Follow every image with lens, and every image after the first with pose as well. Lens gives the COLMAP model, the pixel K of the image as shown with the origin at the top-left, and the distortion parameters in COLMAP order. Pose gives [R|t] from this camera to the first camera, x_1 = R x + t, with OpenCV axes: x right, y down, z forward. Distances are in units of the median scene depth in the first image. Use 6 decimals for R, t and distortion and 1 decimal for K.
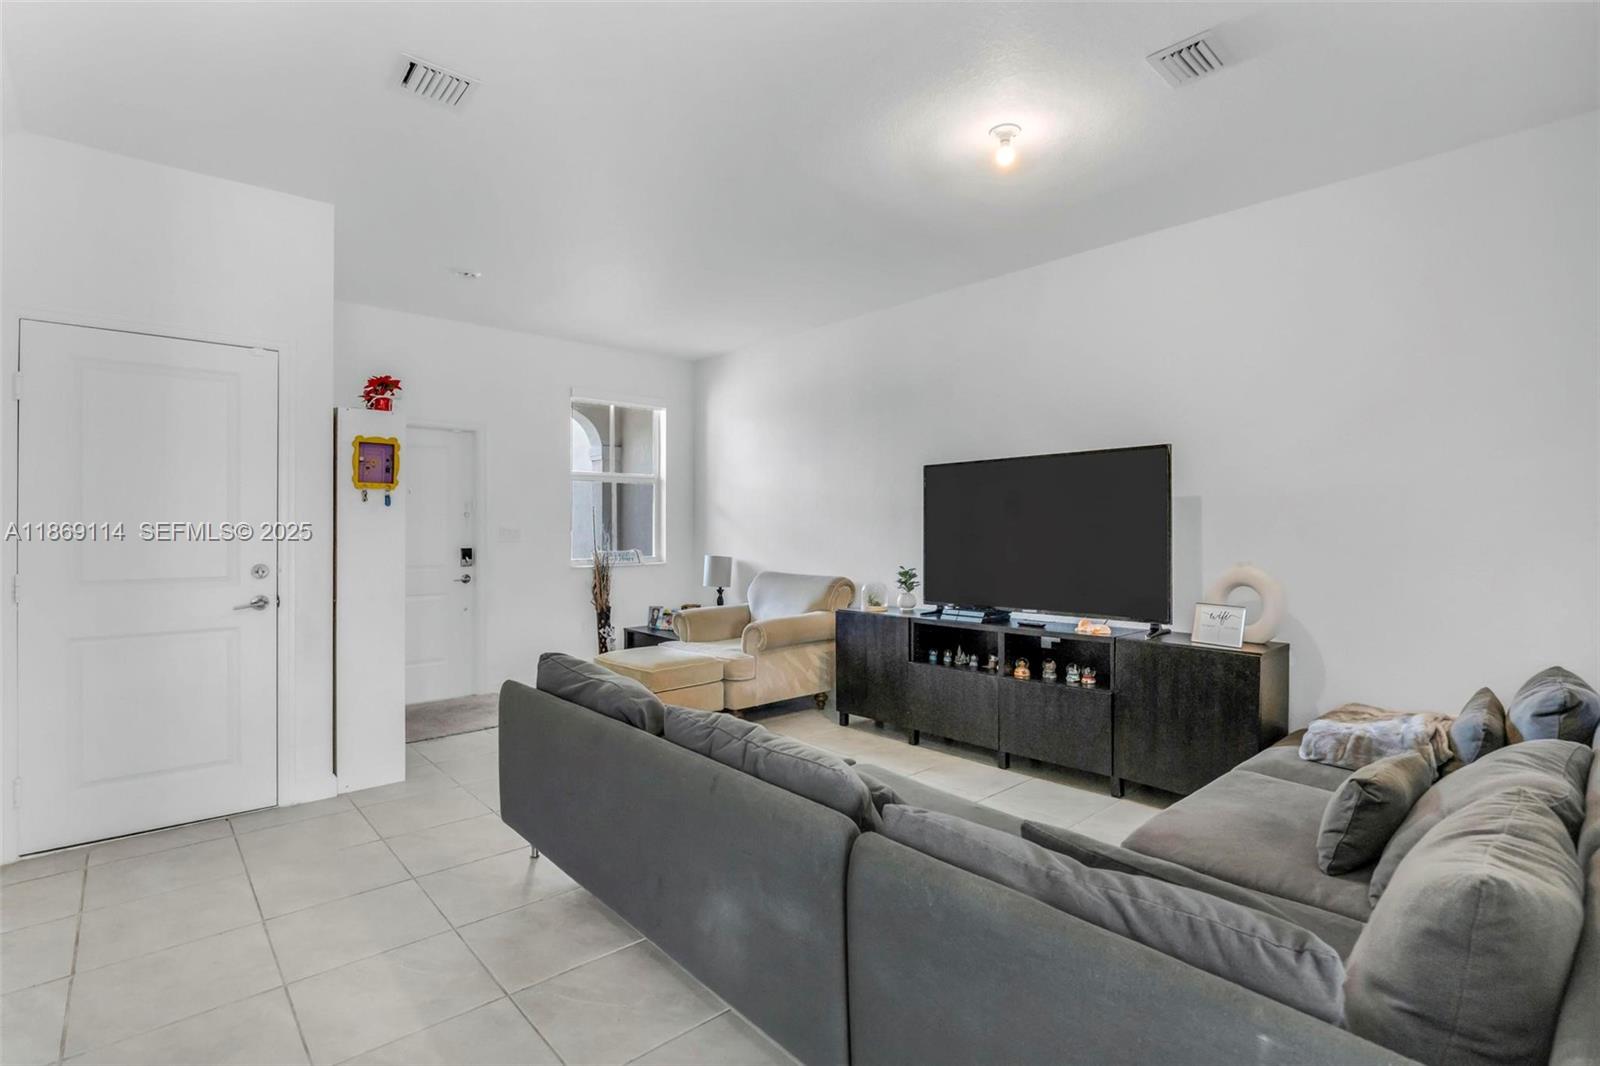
lens RADIAL K [[759.4, 0, 800.0], [0, 759.4, 533.0], [0, 0, 1]] dist [-0.001074, -0.000072]
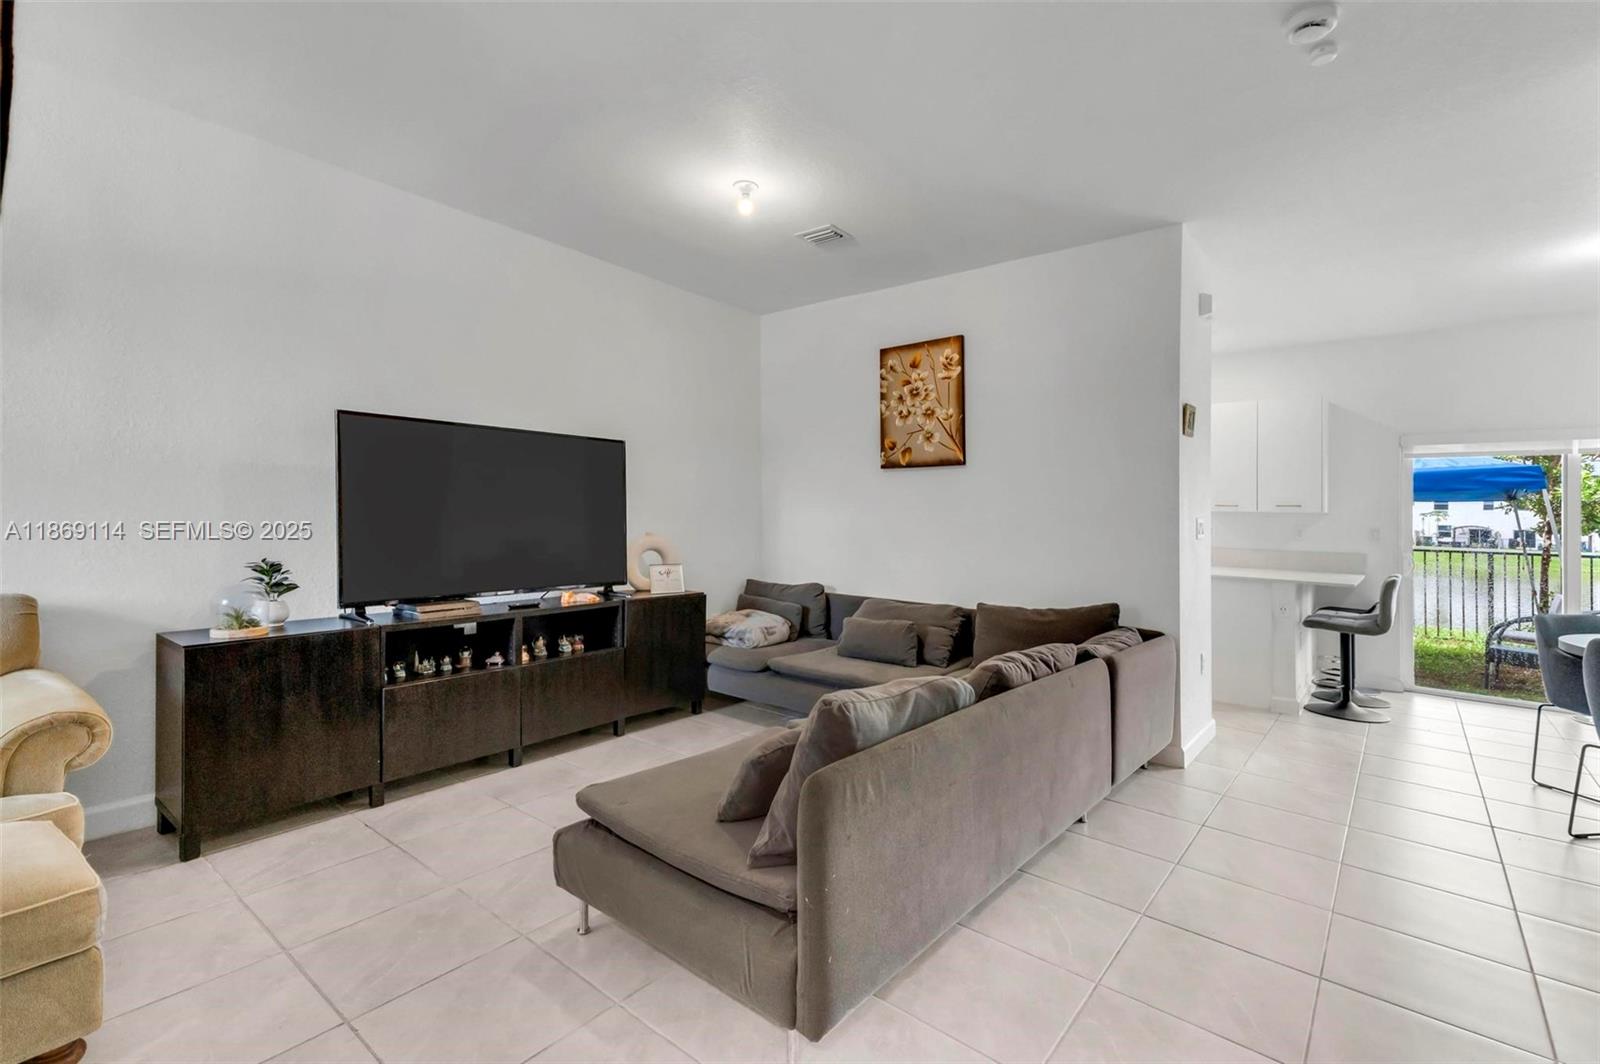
lens RADIAL K [[726.1, 0, 800.0], [0, 726.1, 532.0], [0, 0, 1]] dist [0.041365, 0.000070]
pose [[-0.167468, -0.015251, 0.985760, -0.675622], [-0.010297, 0.999853, 0.013720, 0.012962], [-0.985824, -0.007853, -0.167600, 0.837085]]
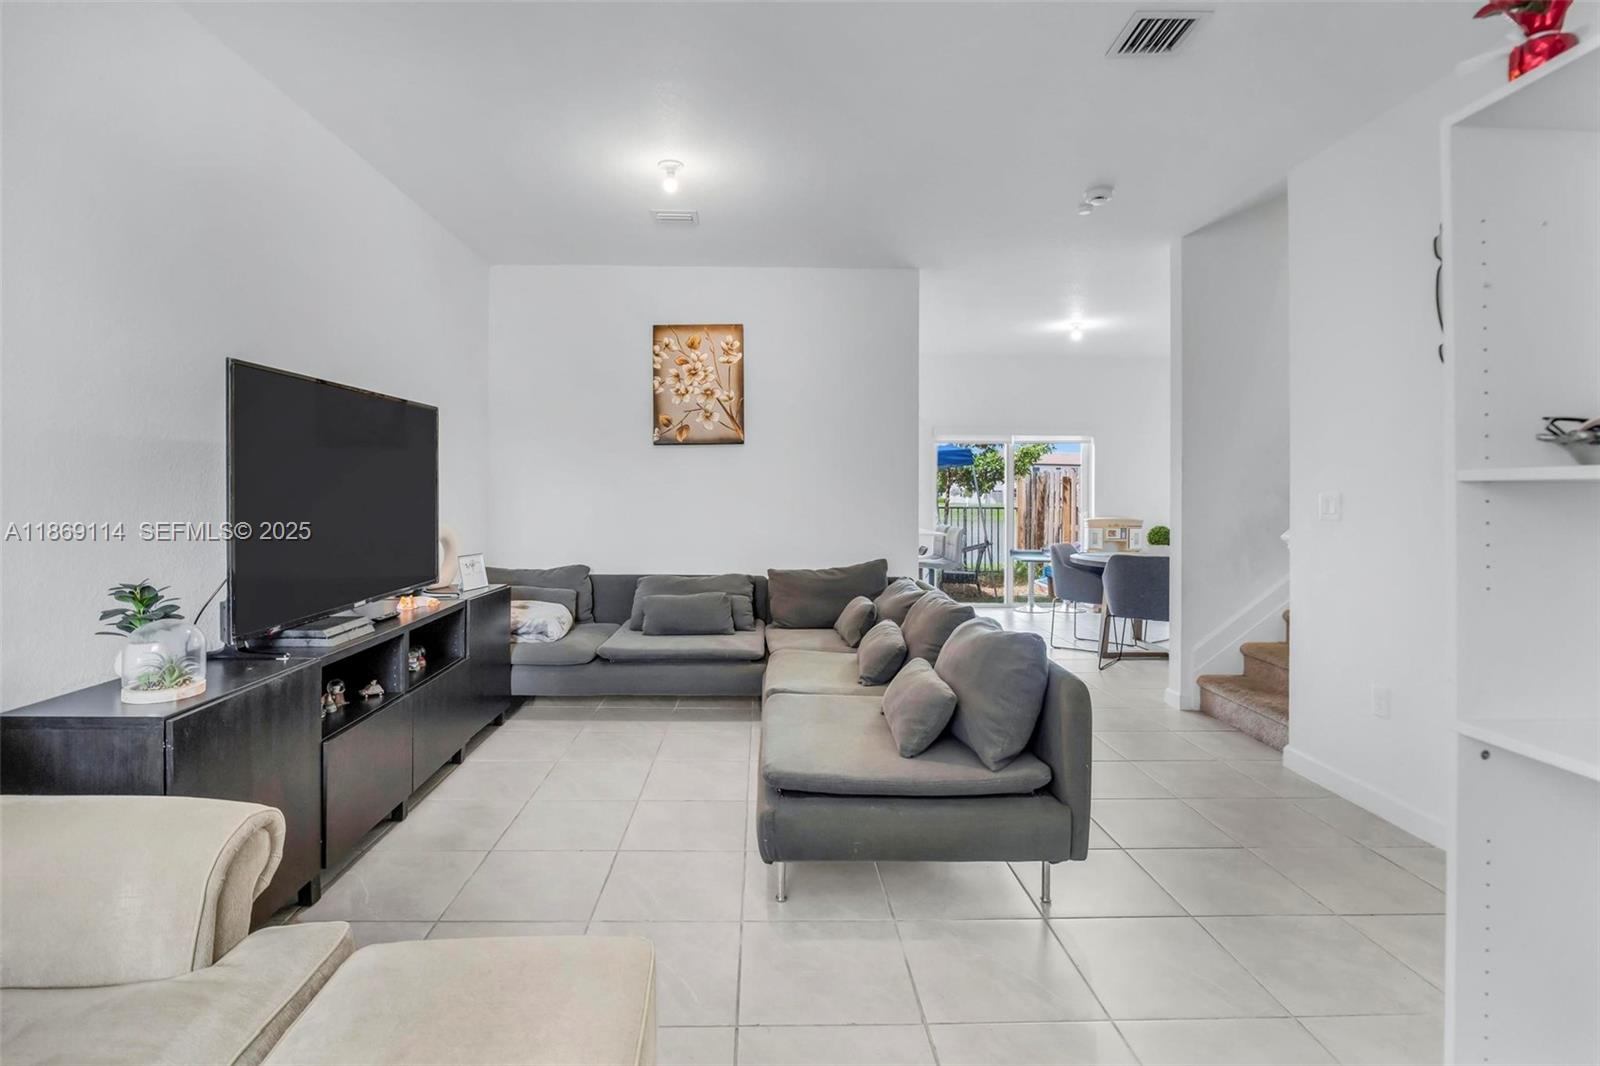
lens RADIAL K [[789.7, 0, 783.2], [0, 789.7, 504.0], [0, 0, 1]] dist [-0.001432, -0.000020]
pose [[-0.766570, -0.003632, 0.642150, -0.505468], [0.009924, 0.999798, 0.017502, 0.000000], [-0.642084, 0.019789, -0.766379, 1.381200]]
